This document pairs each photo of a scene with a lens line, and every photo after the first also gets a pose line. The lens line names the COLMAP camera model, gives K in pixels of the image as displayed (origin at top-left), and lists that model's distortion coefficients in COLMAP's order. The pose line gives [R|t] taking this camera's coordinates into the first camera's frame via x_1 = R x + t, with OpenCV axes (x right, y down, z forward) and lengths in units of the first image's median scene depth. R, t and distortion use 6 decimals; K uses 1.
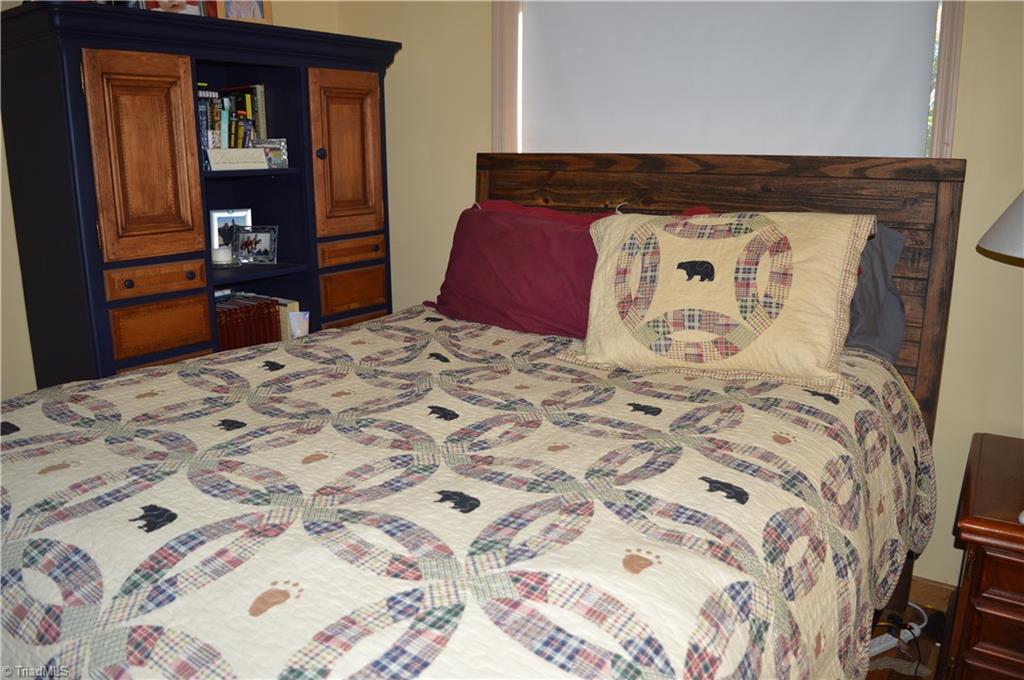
lens RADIAL K [[815.9, 0, 510.1], [0, 815.9, 340.1], [0, 0, 1]] dist [-0.097764, 0.023654]
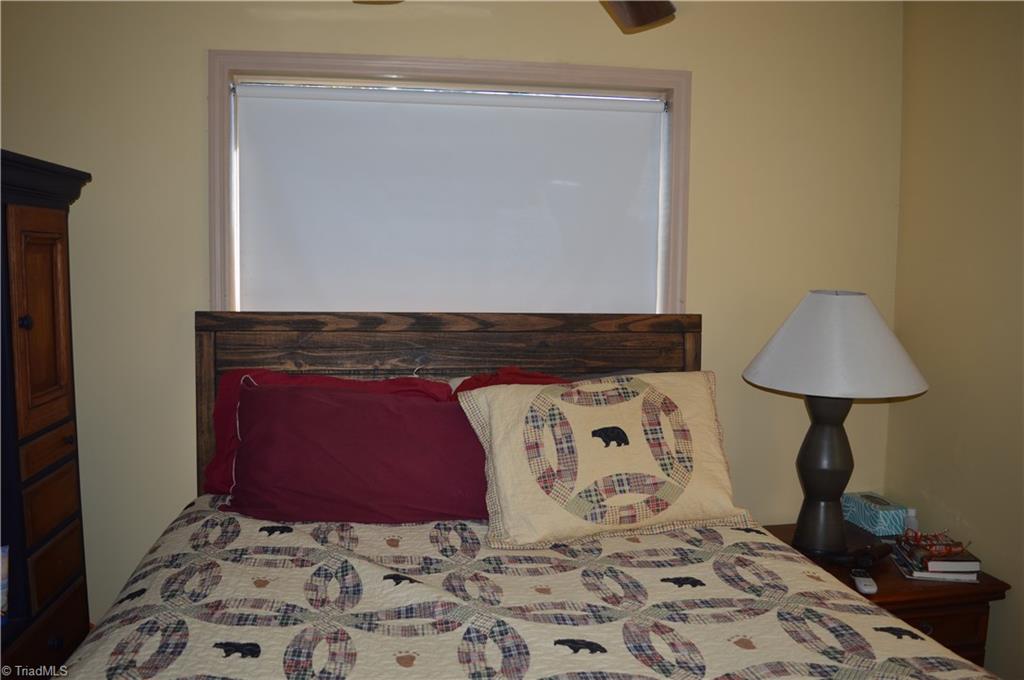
lens RADIAL K [[815.9, 0, 511.0], [0, 815.9, 344.6], [0, 0, 1]] dist [-0.097764, 0.023654]
pose [[0.726641, -0.055857, 0.684743, -0.577380], [0.140748, 0.987653, -0.068794, -0.147822], [-0.672446, 0.146364, 0.725530, 0.297168]]
